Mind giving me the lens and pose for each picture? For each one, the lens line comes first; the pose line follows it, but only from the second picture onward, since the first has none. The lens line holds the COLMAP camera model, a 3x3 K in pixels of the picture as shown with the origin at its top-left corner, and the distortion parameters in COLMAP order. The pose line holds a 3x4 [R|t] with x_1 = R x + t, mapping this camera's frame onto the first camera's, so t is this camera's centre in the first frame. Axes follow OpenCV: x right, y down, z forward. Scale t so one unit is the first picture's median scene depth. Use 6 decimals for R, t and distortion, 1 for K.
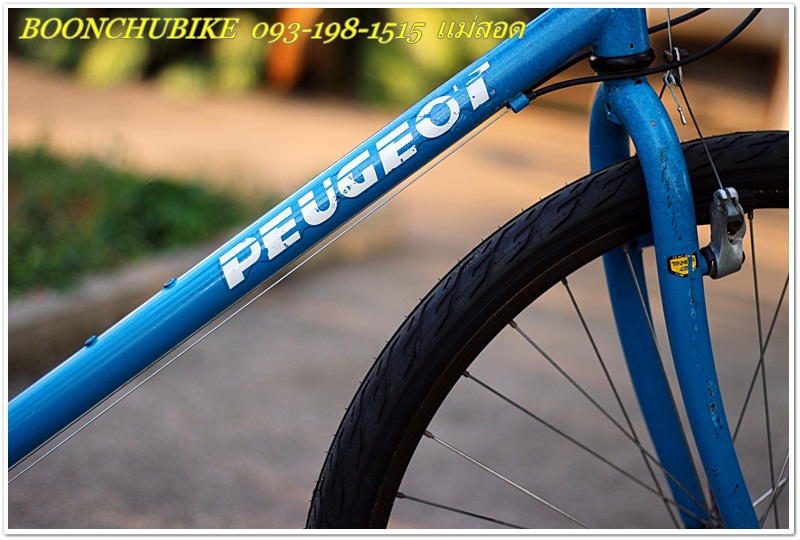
lens RADIAL K [[1724.4, 0, 401.5], [0, 1724.4, 269.8], [0, 0, 1]] dist [-0.077893, 0.000000]
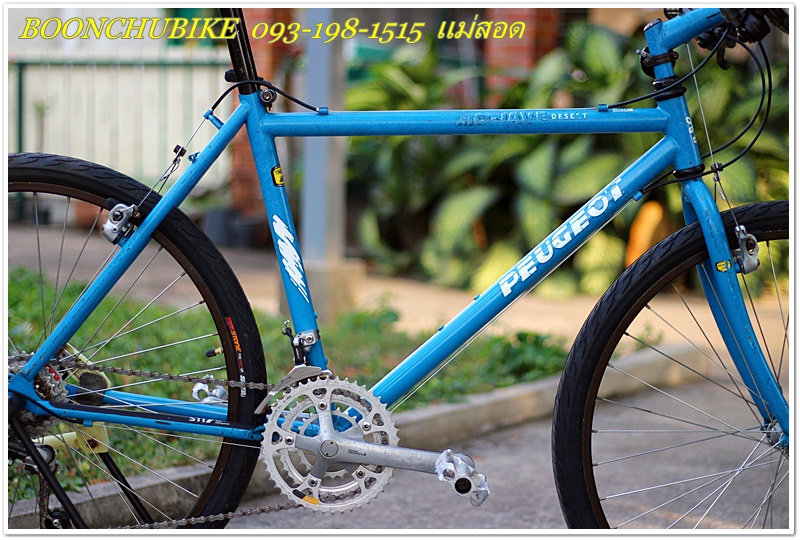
lens RADIAL K [[1724.4, 0, 400.7], [0, 1724.4, 271.0], [0, 0, 1]] dist [-0.077893, 0.000000]
pose [[0.968060, -0.088271, -0.234665, 0.270305], [0.053671, 0.987236, -0.149948, 0.285925], [0.244906, 0.132564, 0.960441, -1.037553]]
